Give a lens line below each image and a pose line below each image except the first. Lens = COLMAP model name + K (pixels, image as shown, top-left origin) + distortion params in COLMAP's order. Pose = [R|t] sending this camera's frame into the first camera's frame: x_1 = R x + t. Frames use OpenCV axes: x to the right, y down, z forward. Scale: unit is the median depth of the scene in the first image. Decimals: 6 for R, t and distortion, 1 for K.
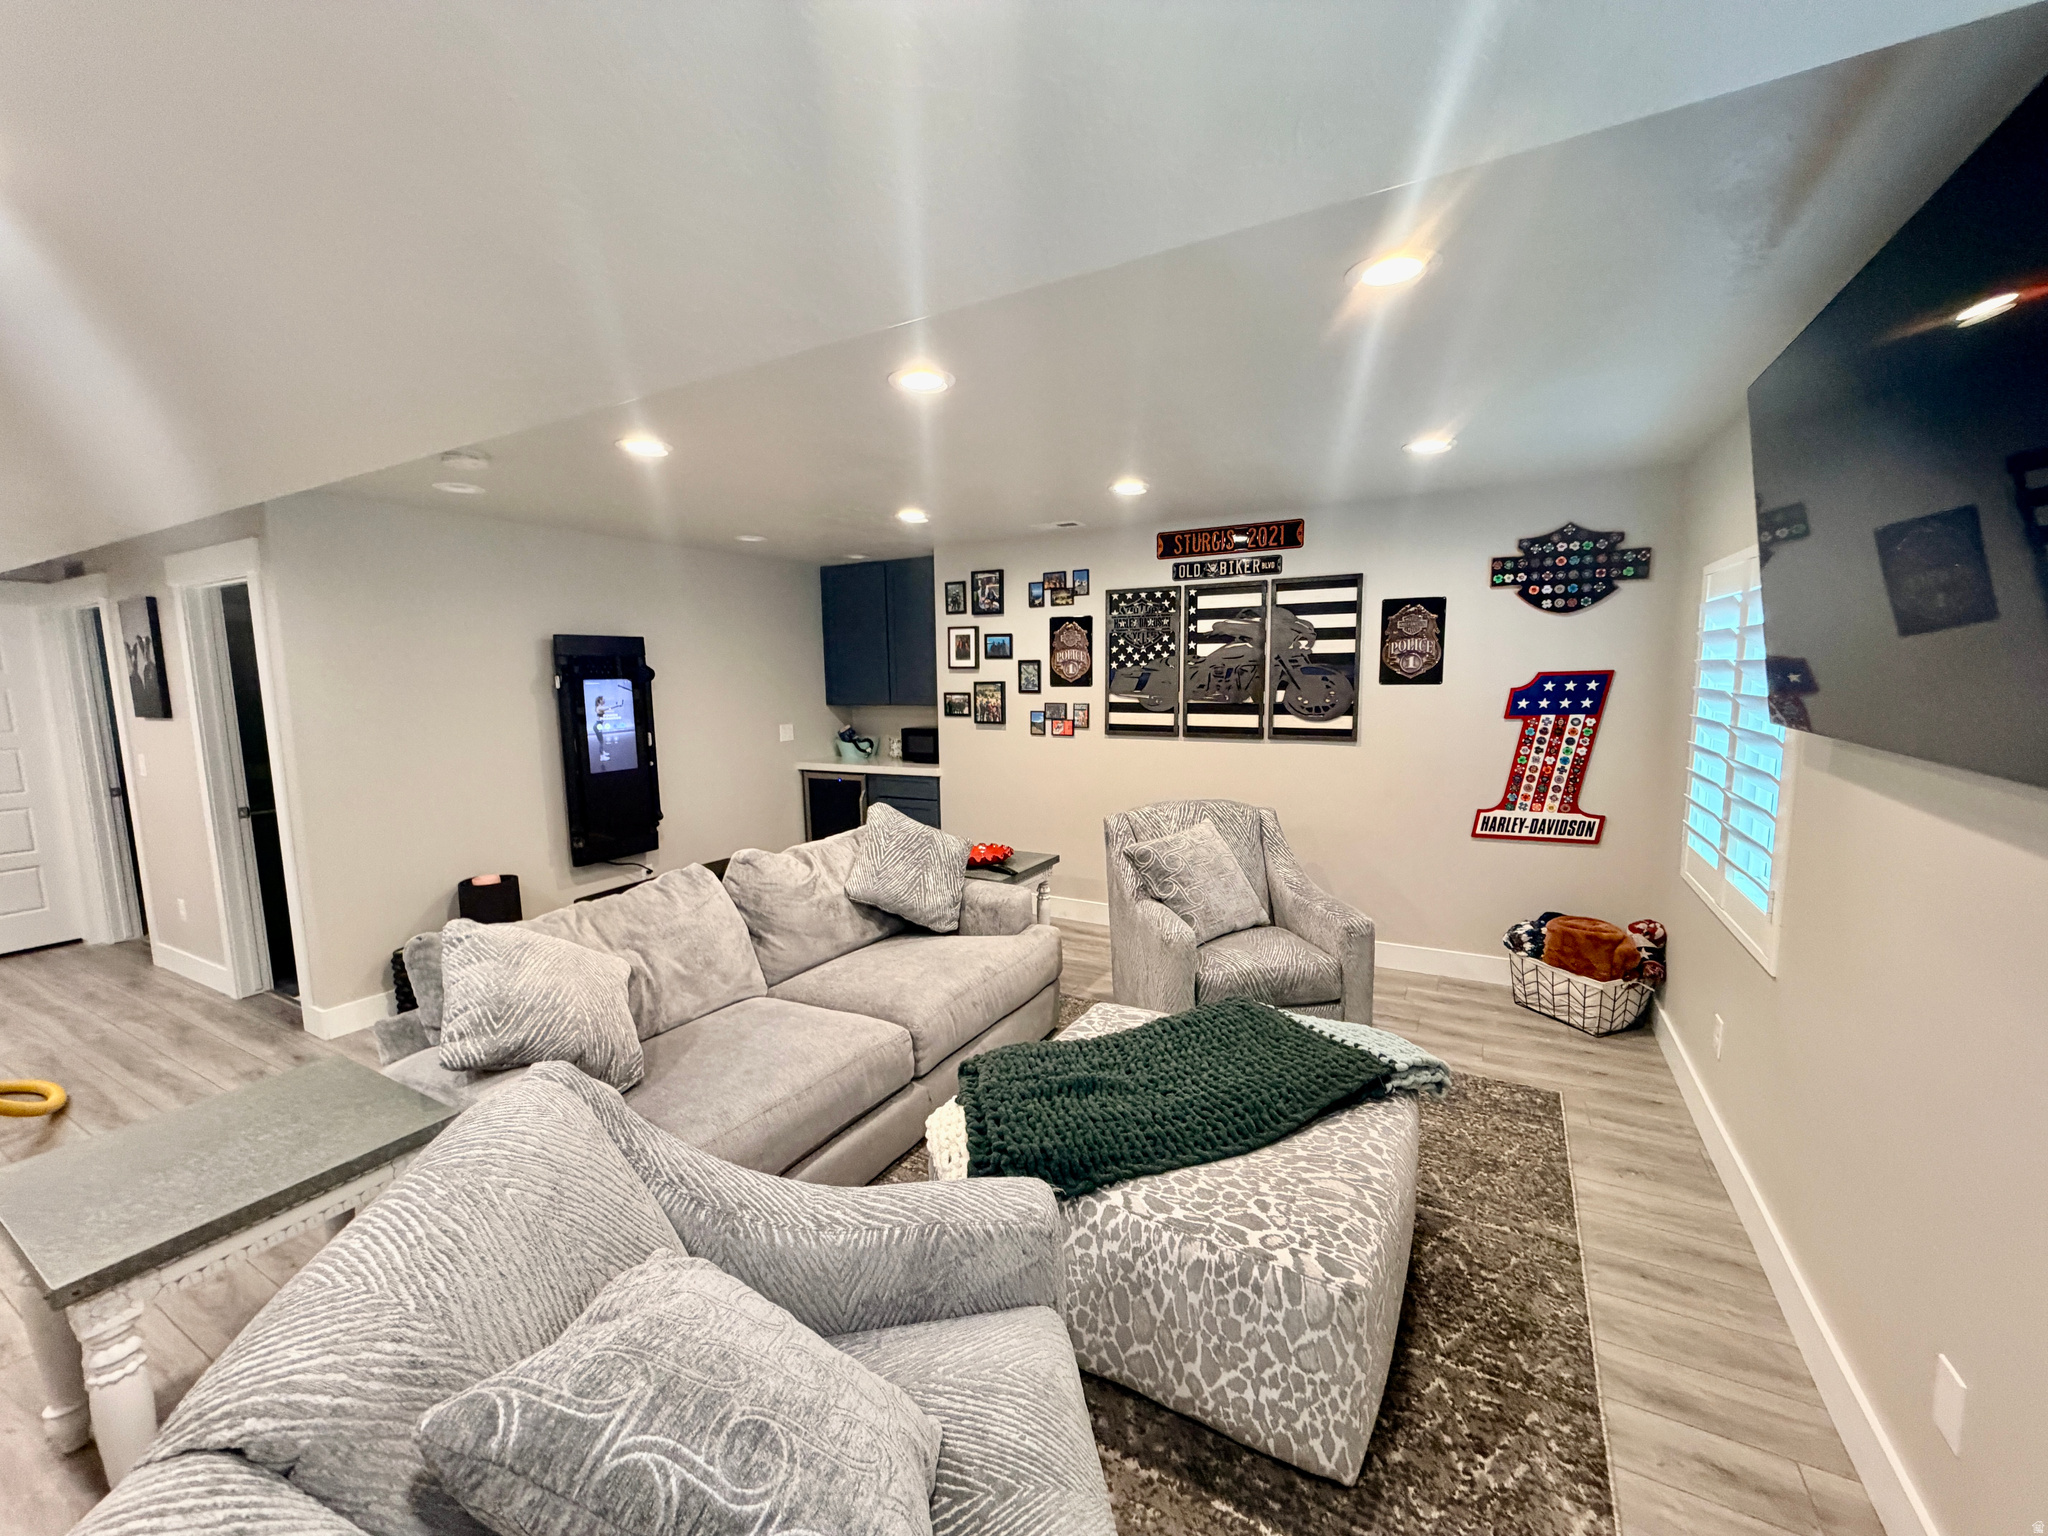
lens RADIAL K [[821.9, 0, 1016.4], [0, 821.9, 760.6], [0, 0, 1]] dist [0.022724, -0.000194]
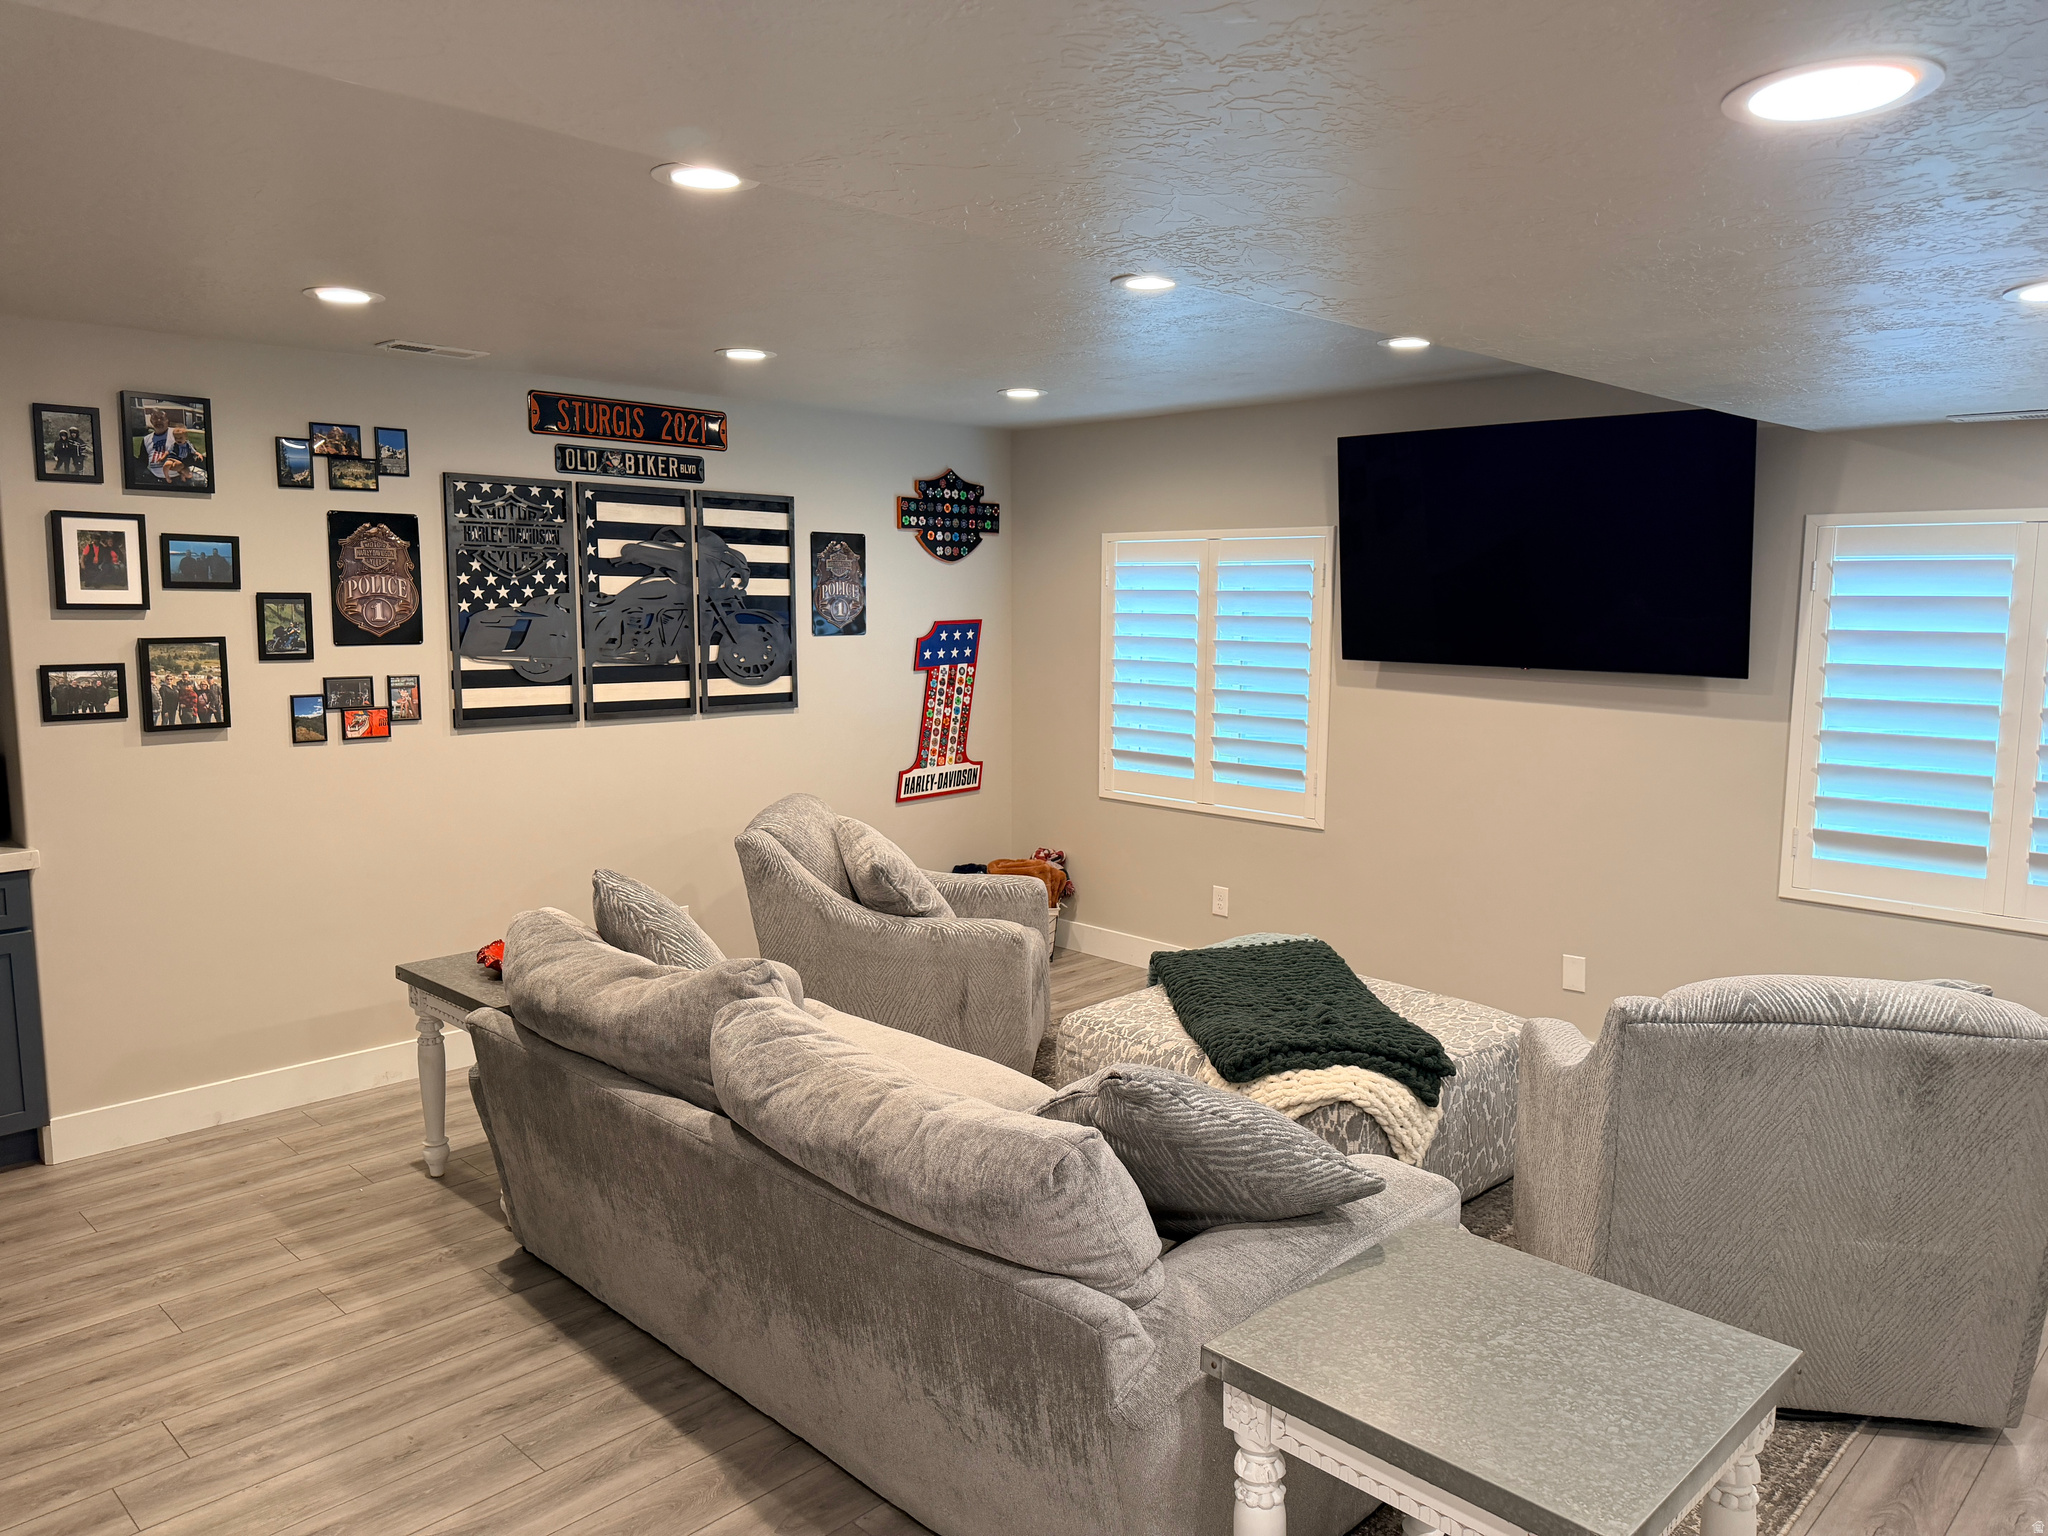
lens RADIAL K [[1444.5, 0, 1029.2], [0, 1444.5, 775.3], [0, 0, 1]] dist [0.045475, -0.036110]
pose [[0.256128, -0.108000, 0.960591, -0.830151], [0.094137, 0.991802, 0.086409, -0.054391], [-0.962048, 0.068295, 0.264195, 0.396639]]
